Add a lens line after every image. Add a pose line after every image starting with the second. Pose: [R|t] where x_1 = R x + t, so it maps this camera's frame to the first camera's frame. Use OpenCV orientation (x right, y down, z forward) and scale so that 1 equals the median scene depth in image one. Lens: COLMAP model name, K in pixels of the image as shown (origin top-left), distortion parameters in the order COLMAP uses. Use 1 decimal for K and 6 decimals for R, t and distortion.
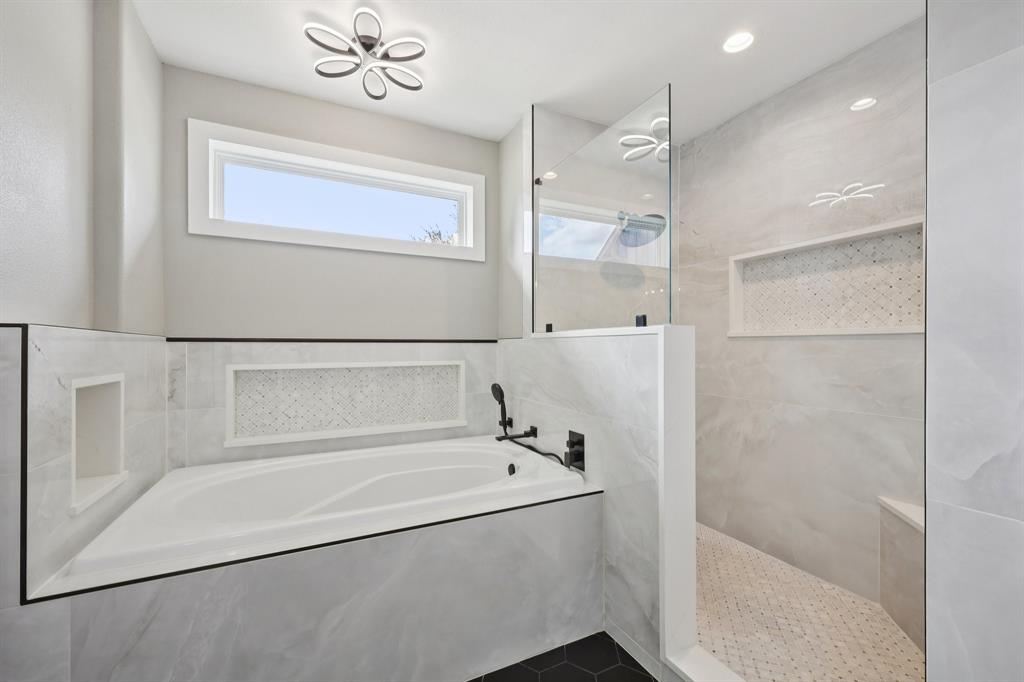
lens RADIAL K [[417.1, 0, 512.3], [0, 417.1, 346.5], [0, 0, 1]] dist [0.003607, -0.000109]
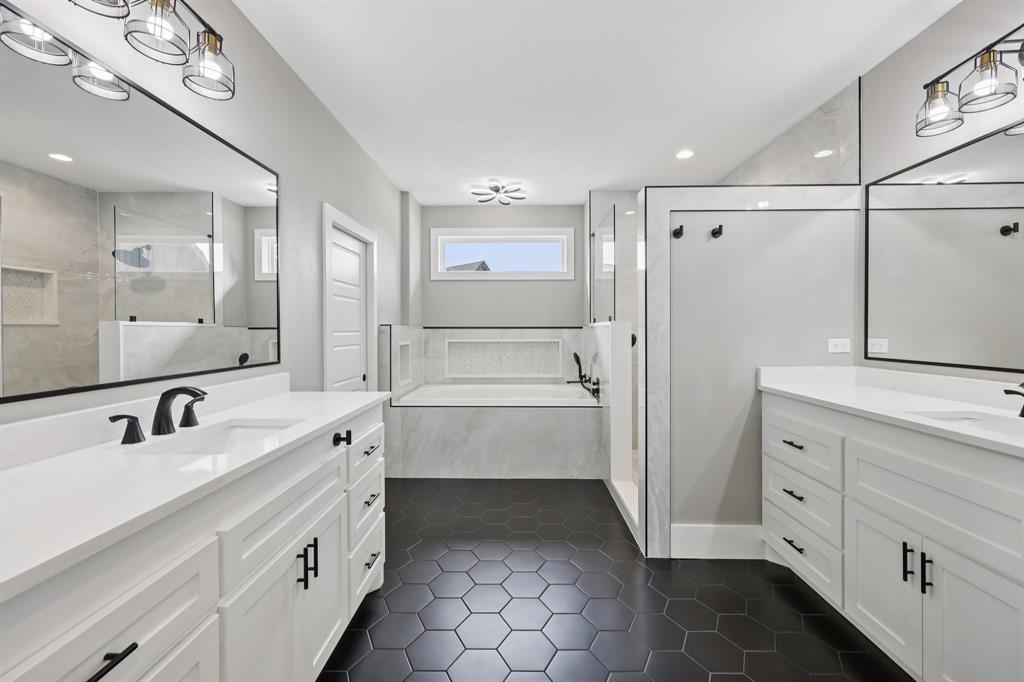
lens RADIAL K [[417.1, 0, 512.8], [0, 417.1, 334.1], [0, 0, 1]] dist [0.003607, -0.000109]
pose [[0.886534, 0.006102, -0.462622, 0.593397], [0.000172, 0.999909, 0.013517, -0.010581], [0.462663, -0.012063, 0.886452, -0.713258]]
